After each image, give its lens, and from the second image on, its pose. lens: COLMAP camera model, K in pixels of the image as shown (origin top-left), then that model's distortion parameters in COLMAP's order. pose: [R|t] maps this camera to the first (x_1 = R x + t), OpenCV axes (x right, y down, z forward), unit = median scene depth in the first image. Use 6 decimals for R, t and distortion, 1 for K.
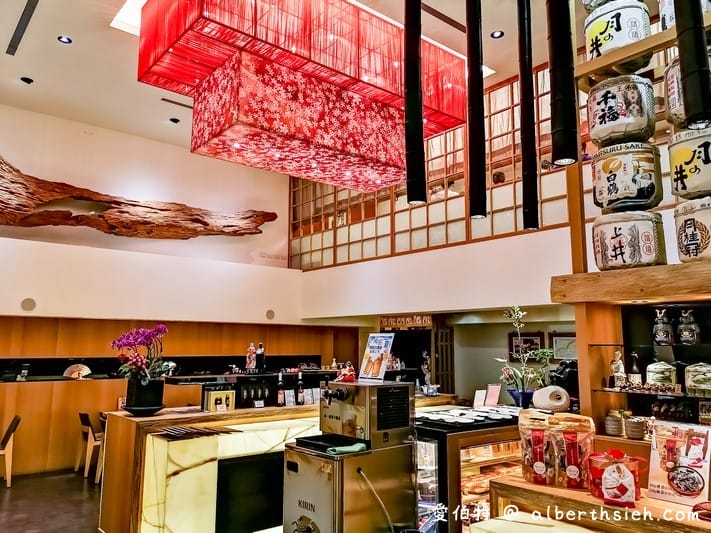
lens RADIAL K [[551.3, 0, 353.6], [0, 551.3, 265.6], [0, 0, 1]] dist [-0.002078, -0.018167]
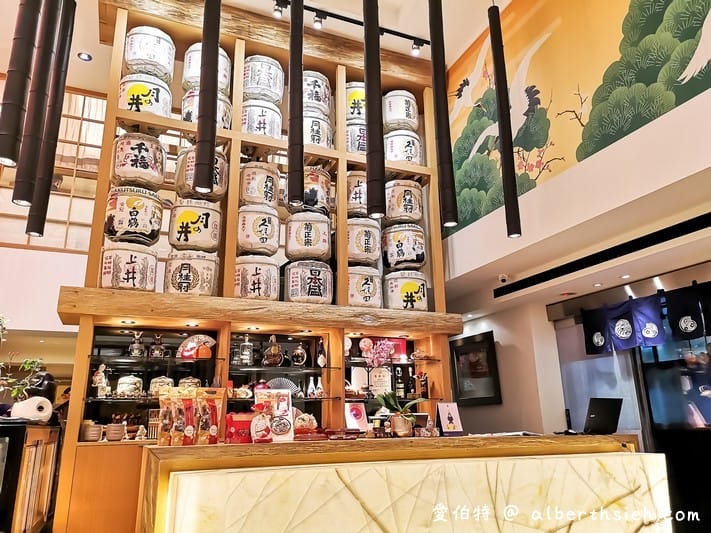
lens RADIAL K [[551.3, 0, 354.8], [0, 551.3, 266.5], [0, 0, 1]] dist [-0.002078, -0.018167]
pose [[0.243279, 0.251811, 0.936700, -0.488833], [-0.112746, 0.966509, -0.230542, 0.168052], [-0.963381, -0.049524, 0.263522, 0.241692]]
